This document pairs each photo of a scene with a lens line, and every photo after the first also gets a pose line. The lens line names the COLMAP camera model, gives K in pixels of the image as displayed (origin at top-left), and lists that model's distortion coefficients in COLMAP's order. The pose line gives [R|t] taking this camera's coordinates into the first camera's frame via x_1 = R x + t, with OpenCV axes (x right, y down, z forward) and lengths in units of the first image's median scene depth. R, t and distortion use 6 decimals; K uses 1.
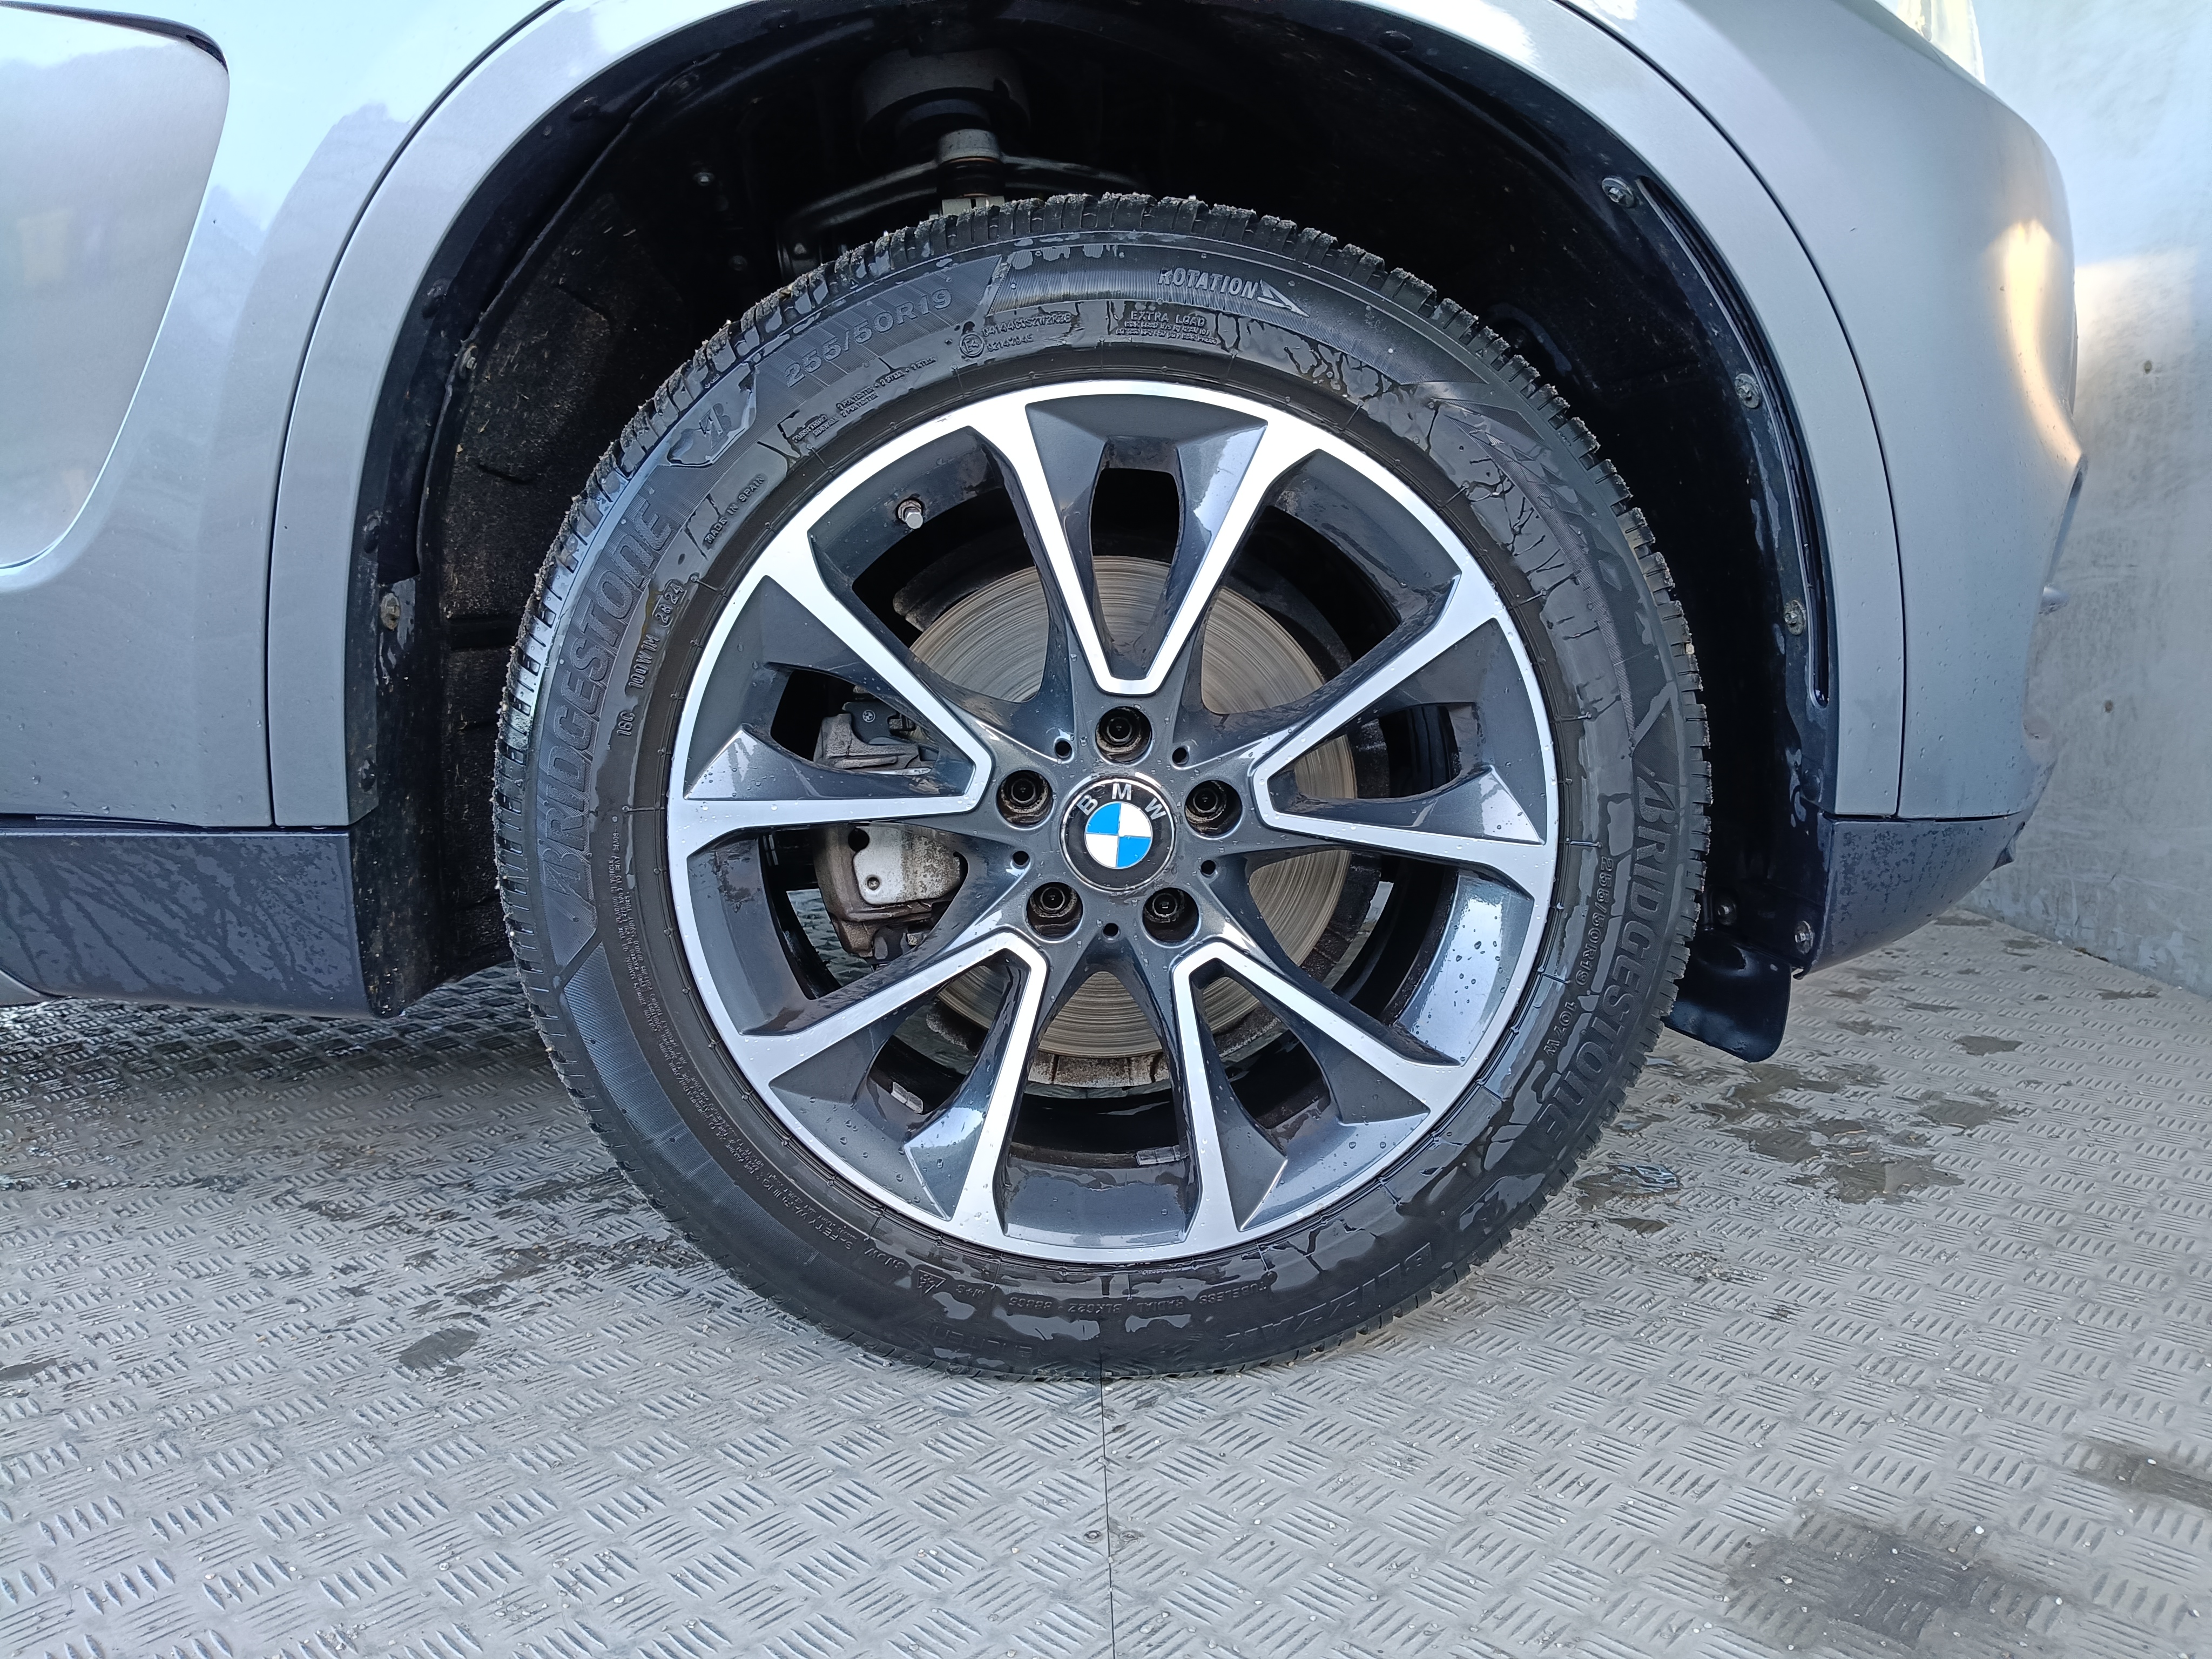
lens RADIAL K [[1660.8, 0, 1101.2], [0, 1660.8, 827.4], [0, 0, 1]] dist [0.042952, -0.071741]
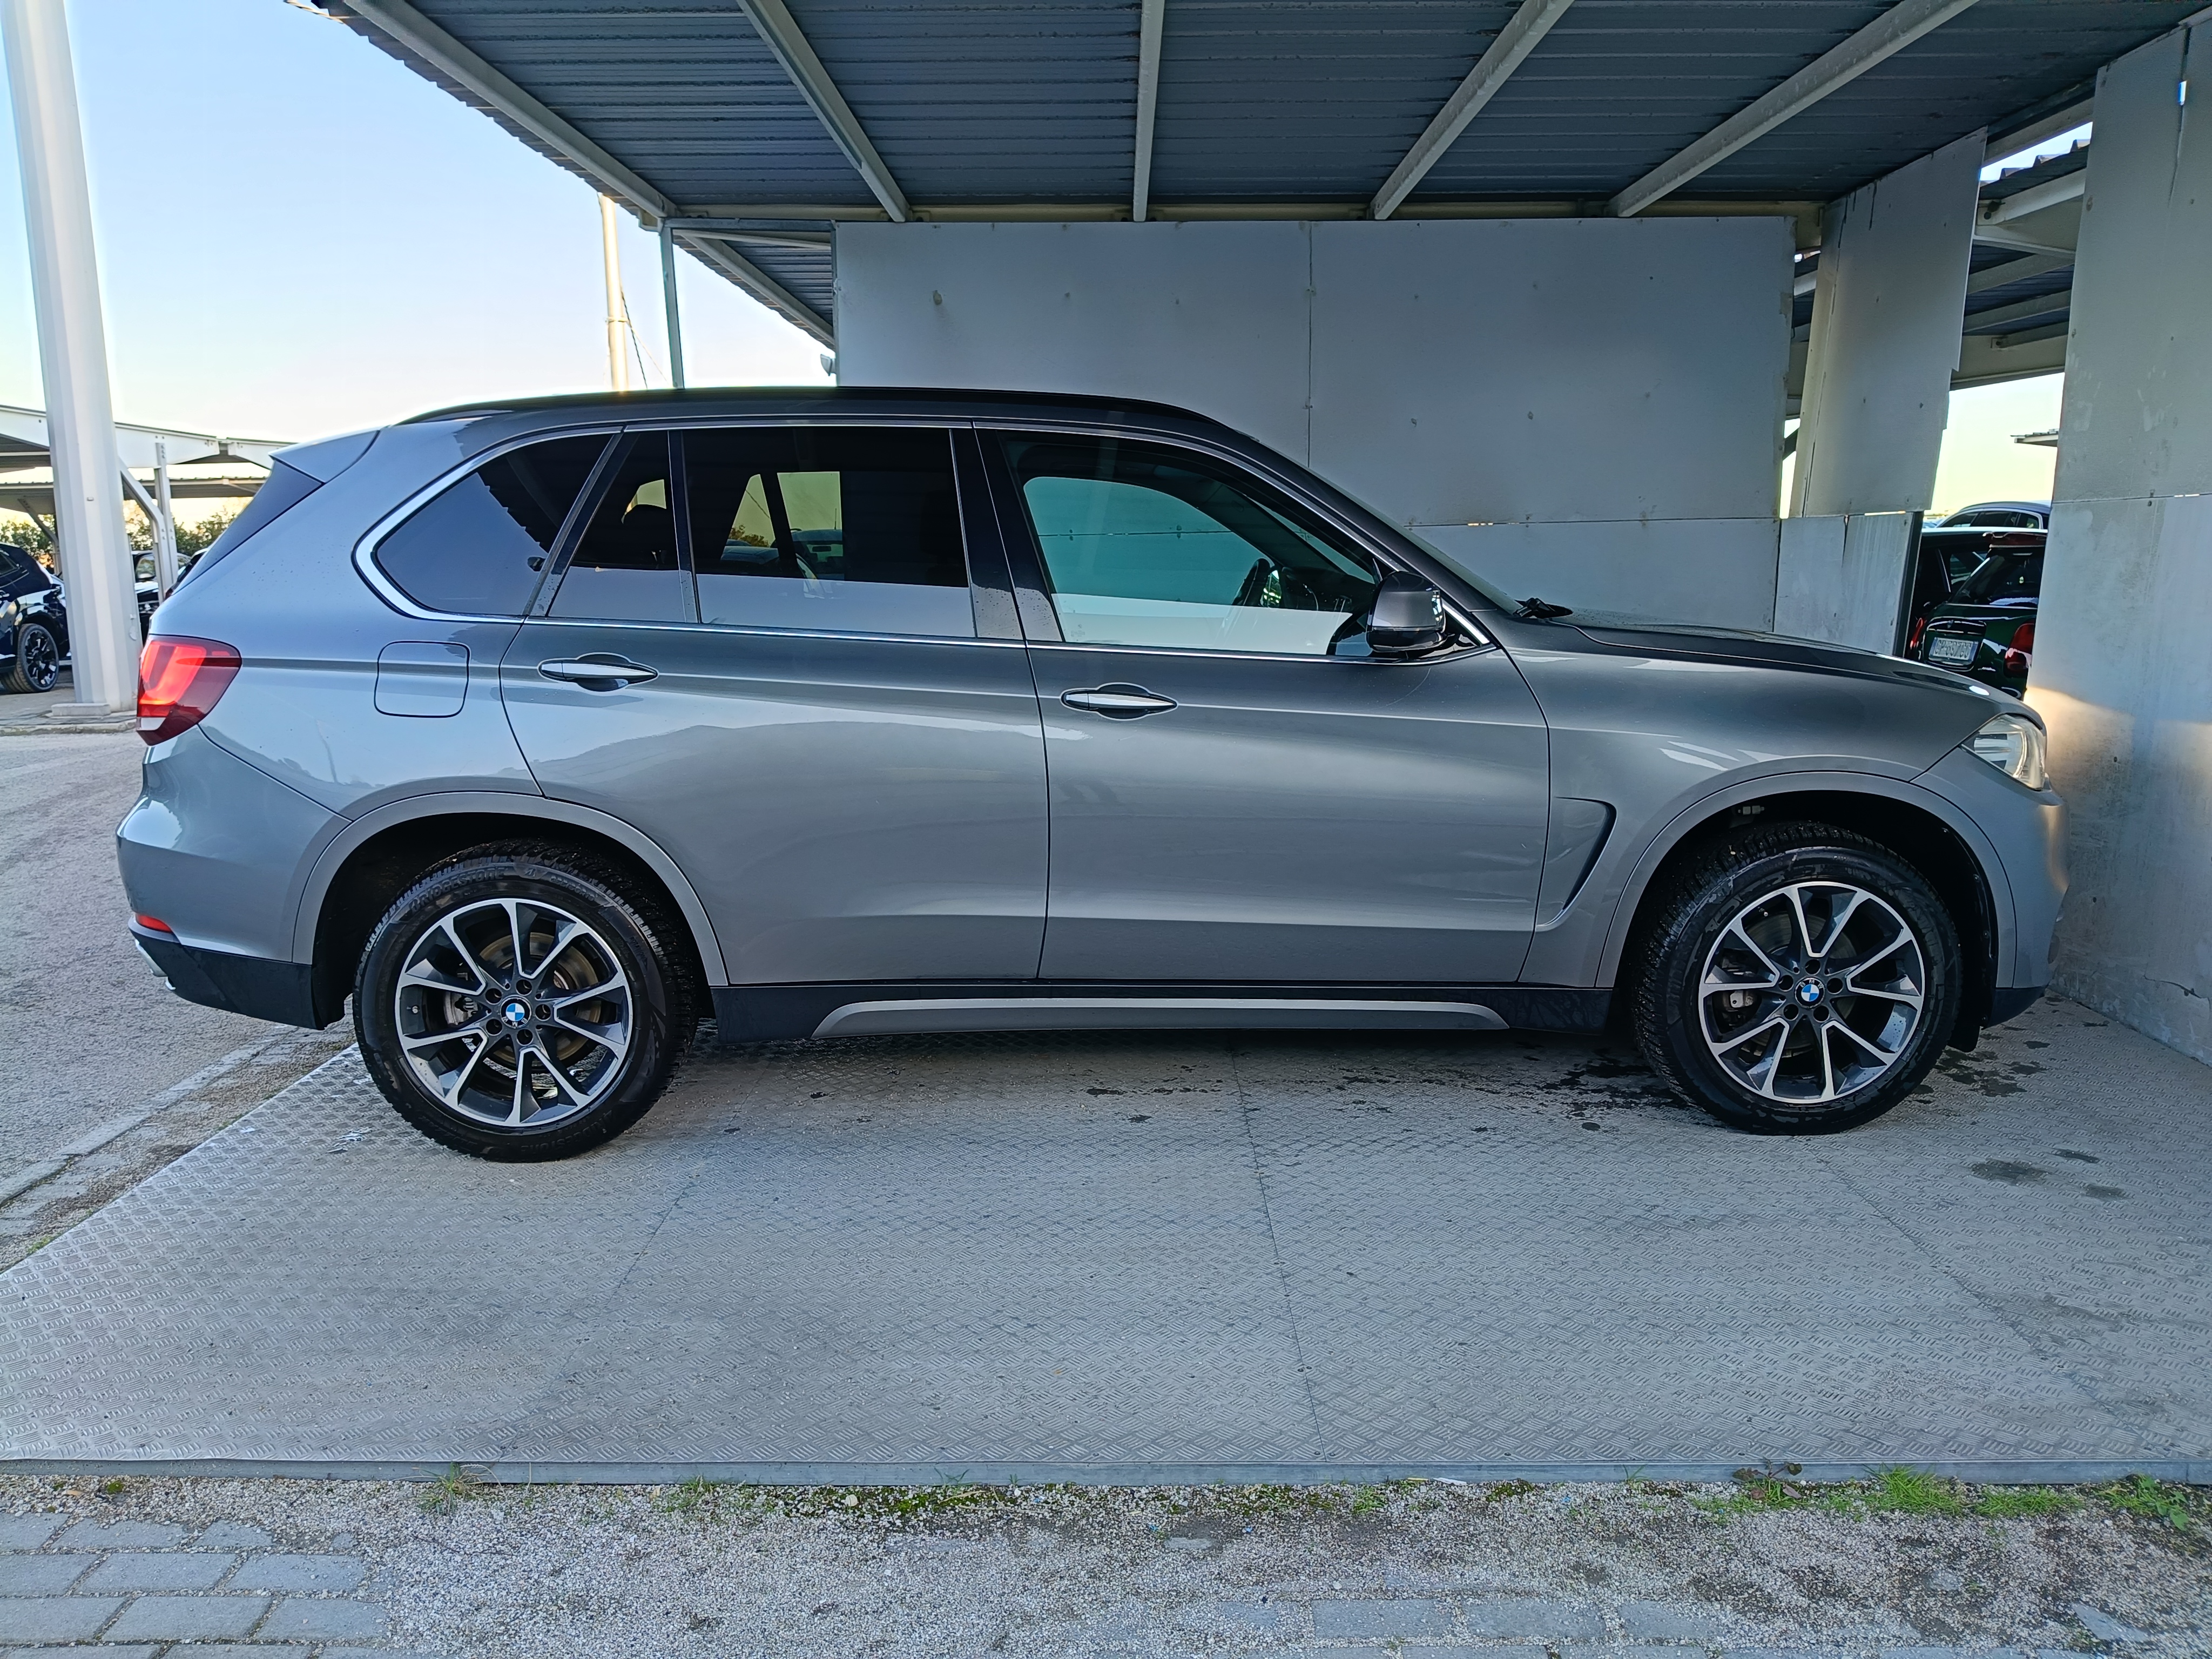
lens RADIAL K [[1675.6, 0, 1106.0], [0, 1675.6, 829.5], [0, 0, 1]] dist [0.005958, -0.011557]
pose [[0.999568, 0.013572, -0.026070, -1.489060], [-0.012845, 0.999530, 0.027843, -0.449977], [0.026436, -0.027496, 0.999272, -2.852079]]
